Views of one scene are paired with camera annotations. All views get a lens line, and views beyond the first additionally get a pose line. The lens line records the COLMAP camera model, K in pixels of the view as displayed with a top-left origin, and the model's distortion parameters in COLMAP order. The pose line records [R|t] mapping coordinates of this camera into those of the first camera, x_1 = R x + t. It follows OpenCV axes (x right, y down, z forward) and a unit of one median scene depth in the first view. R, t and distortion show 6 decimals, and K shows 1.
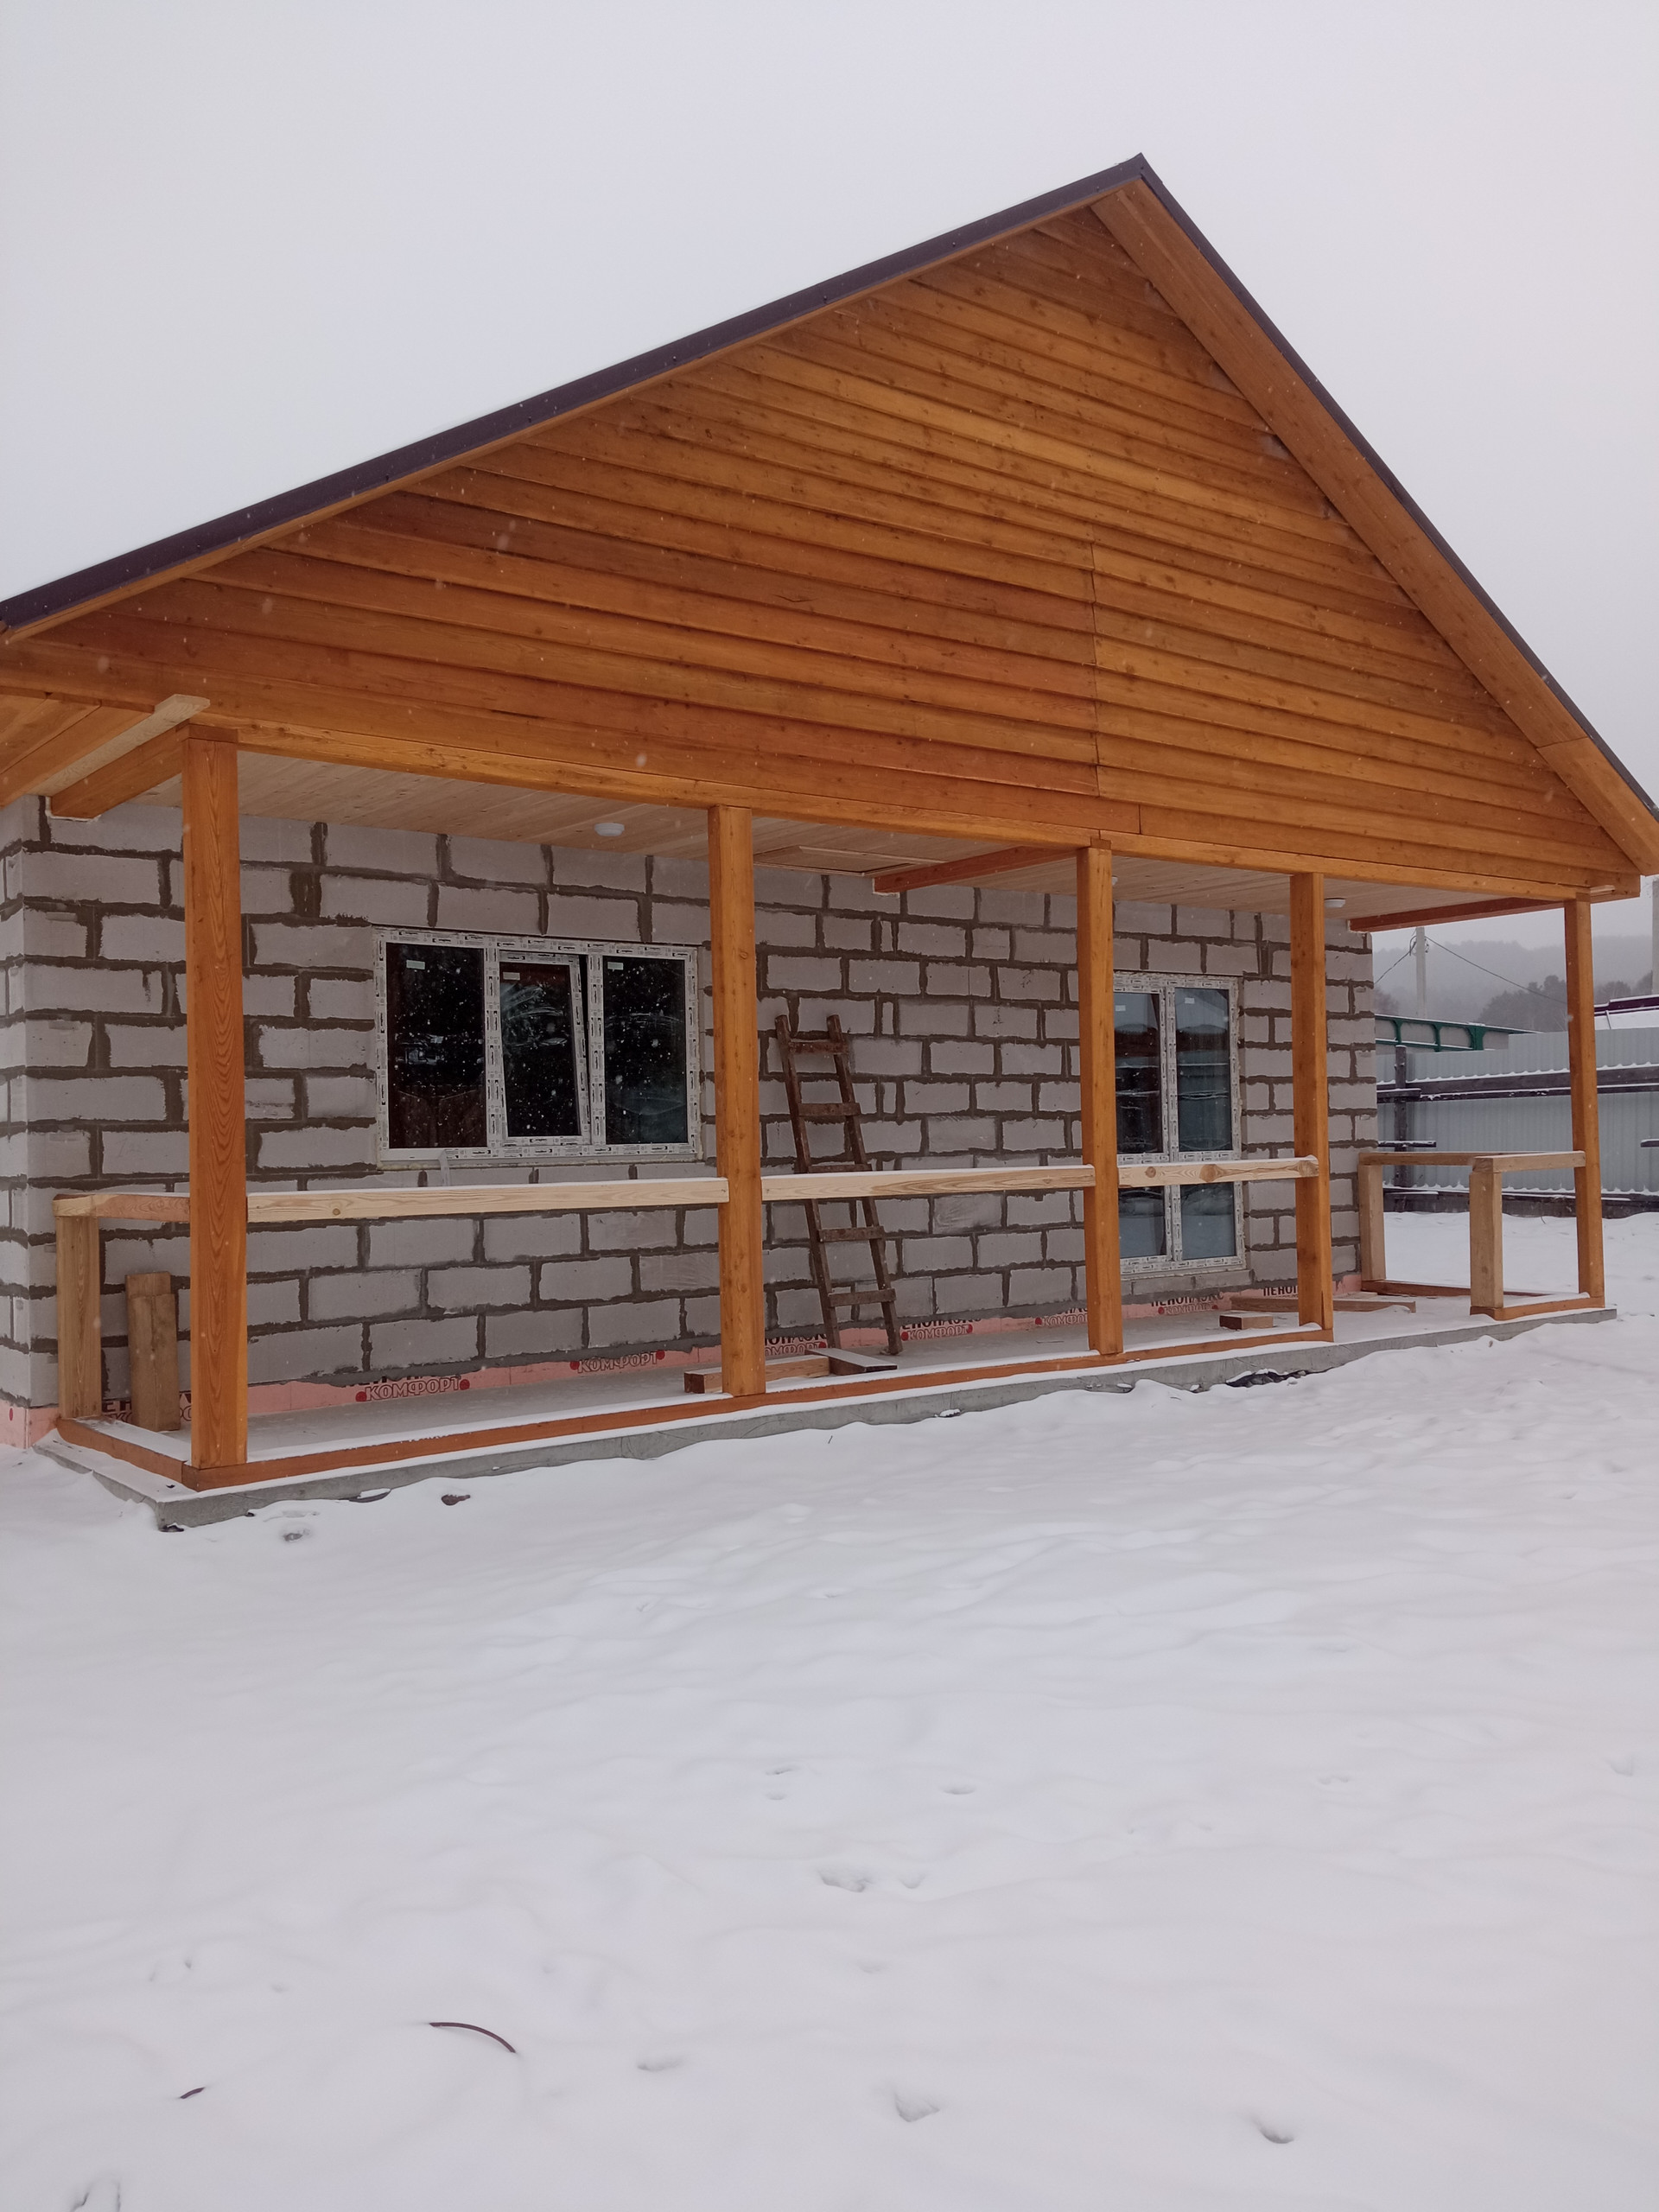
lens RADIAL K [[1802.7, 0, 834.6], [0, 1802.7, 1109.1], [0, 0, 1]] dist [0.125576, -0.220623]
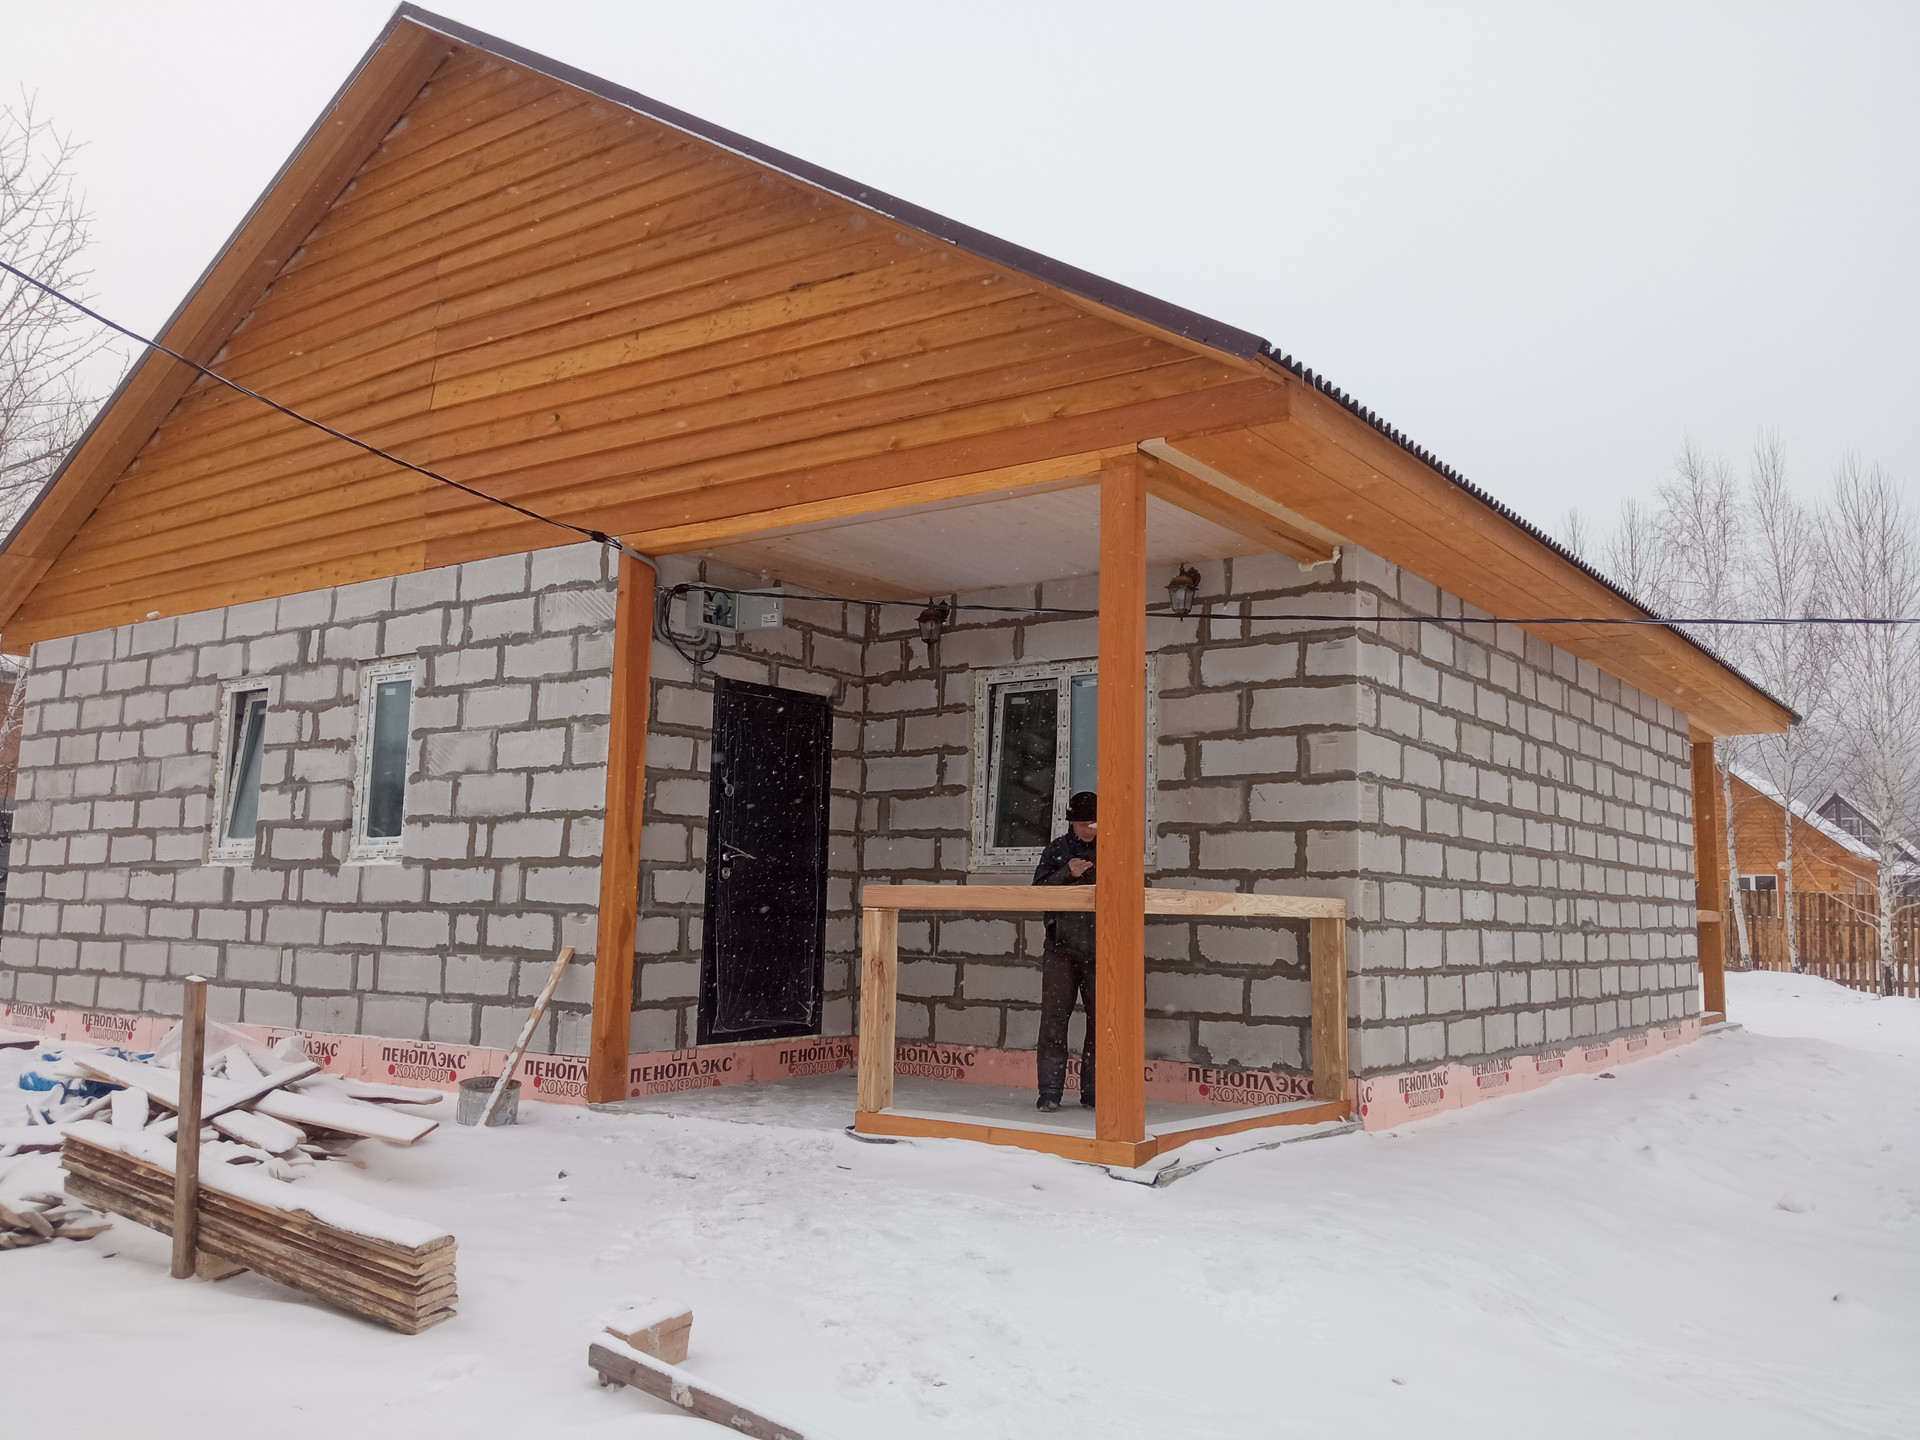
lens RADIAL K [[1564.7, 0, 960.0], [0, 1564.7, 720.0], [0, 0, 1]] dist [0.125576, -0.220623]
pose [[0.276370, -0.061632, -0.959073, 0.753570], [-0.005146, 0.997832, -0.065605, 0.002670], [0.961038, 0.023066, 0.275453, 0.688532]]
